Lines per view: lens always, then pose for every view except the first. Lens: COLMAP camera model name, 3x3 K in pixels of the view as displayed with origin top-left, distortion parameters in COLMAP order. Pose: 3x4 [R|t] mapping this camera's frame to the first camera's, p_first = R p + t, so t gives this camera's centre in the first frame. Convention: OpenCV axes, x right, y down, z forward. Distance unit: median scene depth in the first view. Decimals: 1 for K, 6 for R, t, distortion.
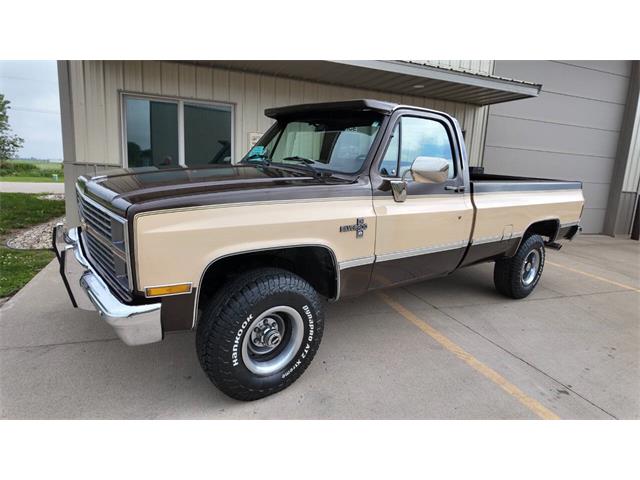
lens RADIAL K [[375.2, 0, 320.0], [0, 375.2, 240.0], [0, 0, 1]] dist [0.052655, -0.051953]
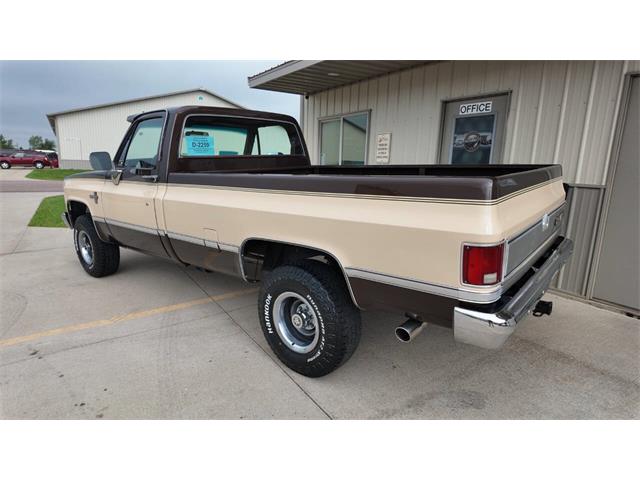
lens RADIAL K [[375.2, 0, 320.0], [0, 375.2, 240.0], [0, 0, 1]] dist [0.052655, -0.051953]
pose [[0.219919, 0.150169, -0.963891, 1.460694], [-0.186143, 0.976386, 0.109645, -0.161213], [0.957594, 0.155308, 0.242678, 1.165590]]
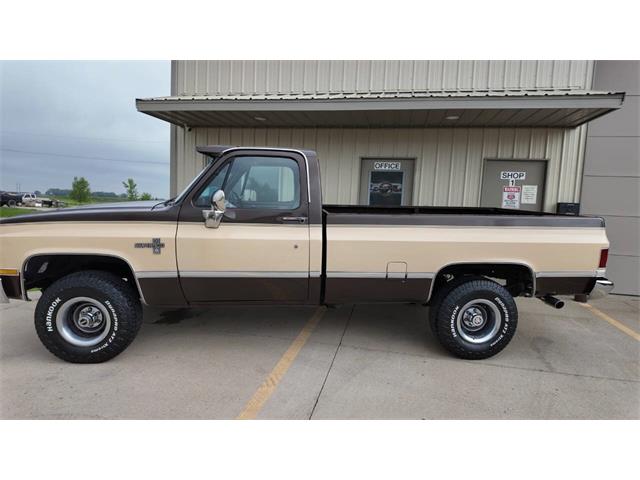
lens RADIAL K [[375.2, 0, 320.0], [0, 375.2, 240.0], [0, 0, 1]] dist [0.052655, -0.051953]
pose [[0.843462, 0.032245, -0.536220, 0.923584], [-0.094482, 0.991541, -0.088993, 0.006206], [0.528814, 0.125725, 0.839374, 0.167826]]
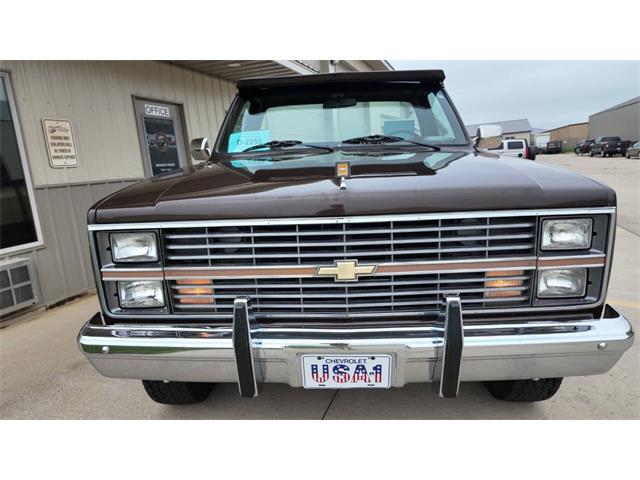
lens RADIAL K [[405.4, 0, 320.0], [0, 405.4, 240.0], [0, 0, 1]] dist [0.039425, -0.036953]
pose [[0.644648, -0.241693, 0.725268, -0.767214], [0.242514, 0.964360, 0.105813, -0.110199], [-0.724994, 0.107675, 0.680287, 0.449722]]
